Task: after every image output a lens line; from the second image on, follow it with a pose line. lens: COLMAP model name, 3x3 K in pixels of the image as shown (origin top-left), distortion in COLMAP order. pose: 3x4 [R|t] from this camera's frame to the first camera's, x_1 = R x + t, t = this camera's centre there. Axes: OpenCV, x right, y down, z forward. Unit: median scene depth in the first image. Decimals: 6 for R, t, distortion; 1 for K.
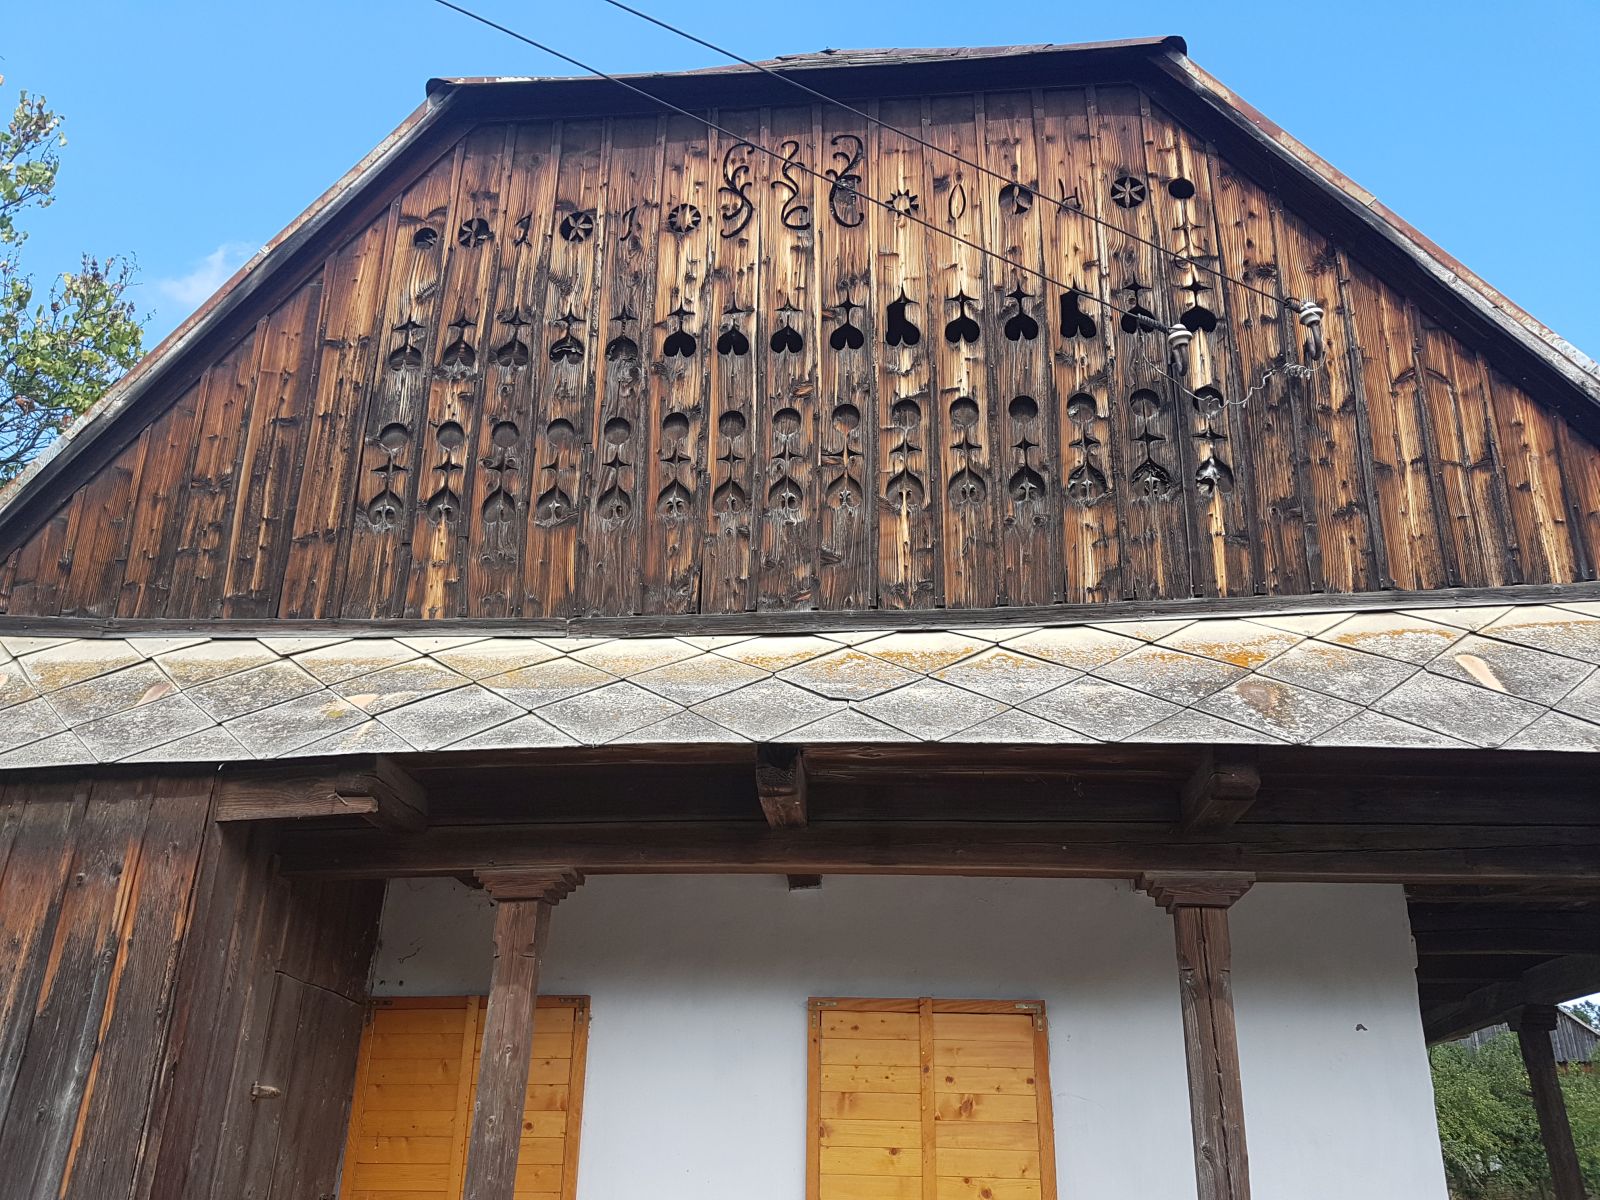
lens RADIAL K [[1234.7, 0, 788.0], [0, 1234.7, 600.2], [0, 0, 1]] dist [0.086651, -0.158774]
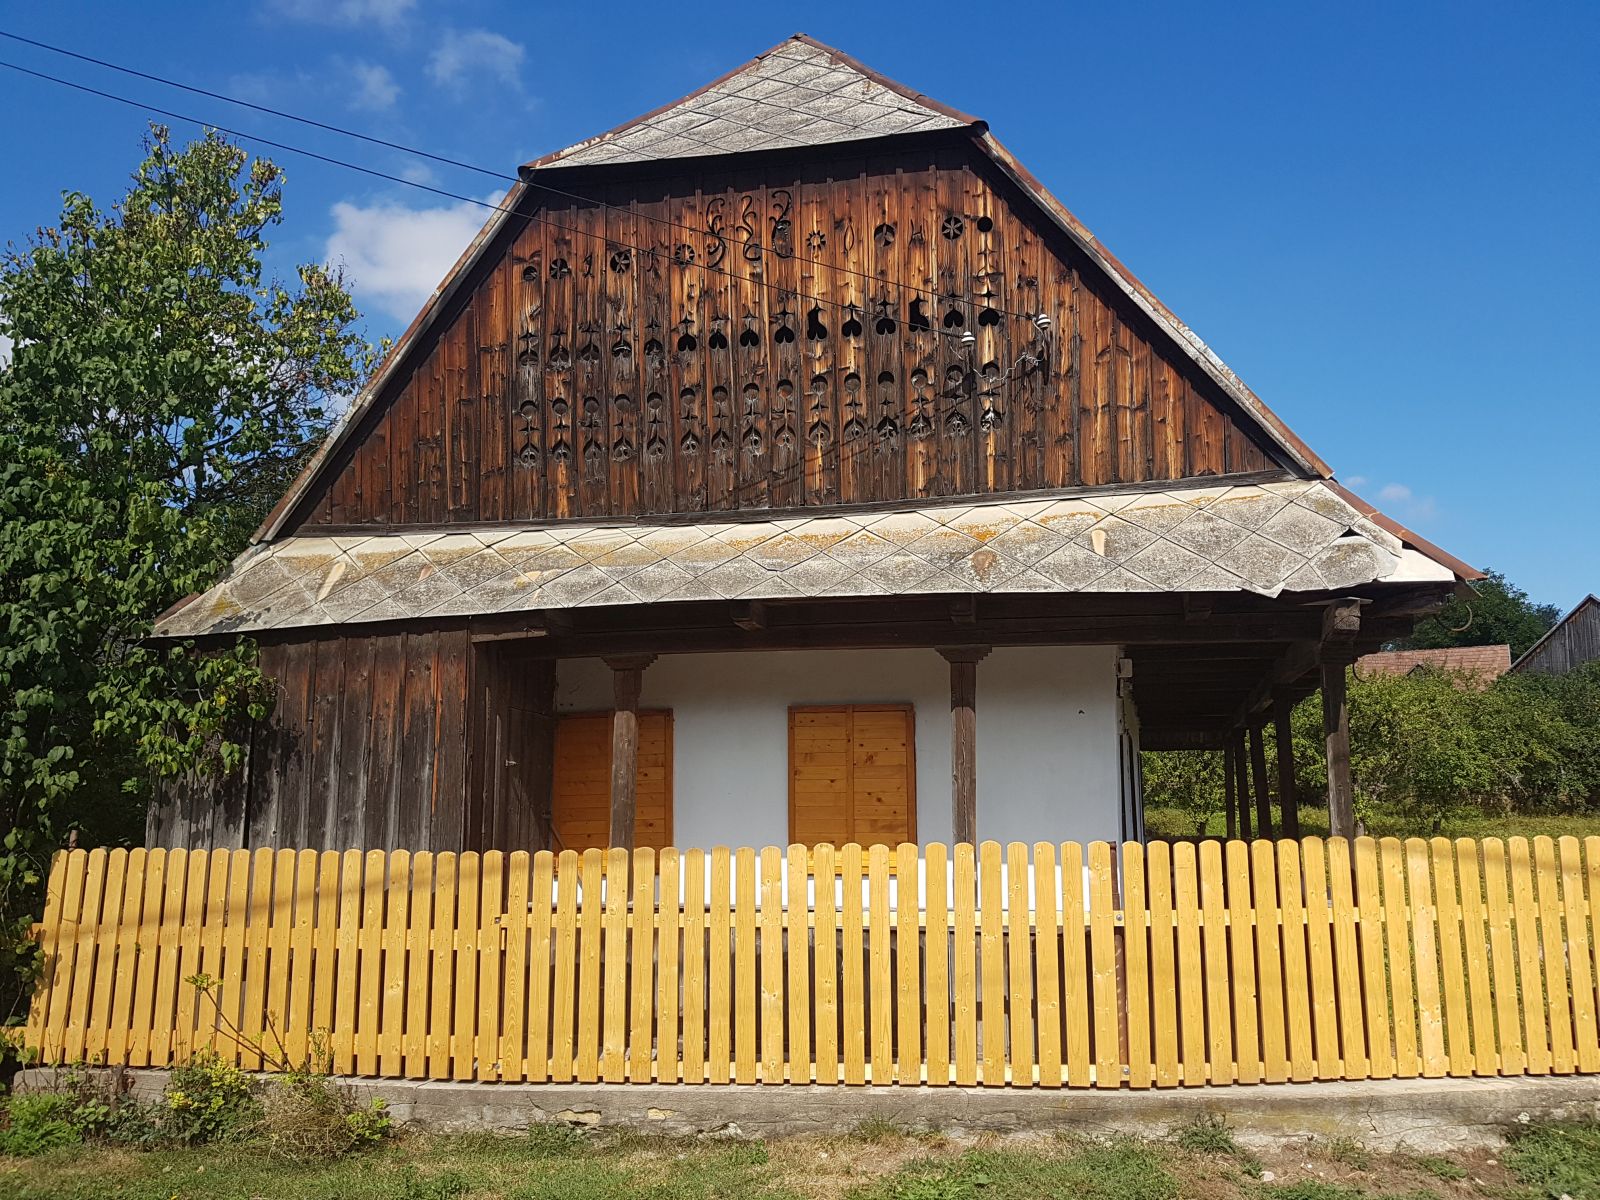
lens RADIAL K [[1220.1, 0, 829.1], [0, 1220.1, 605.7], [0, 0, 1]] dist [0.095802, -0.161145]
pose [[0.995516, -0.043440, -0.084028, 0.236828], [0.064374, 0.962006, 0.265330, -0.303212], [0.069309, -0.269550, 0.960489, -0.701470]]
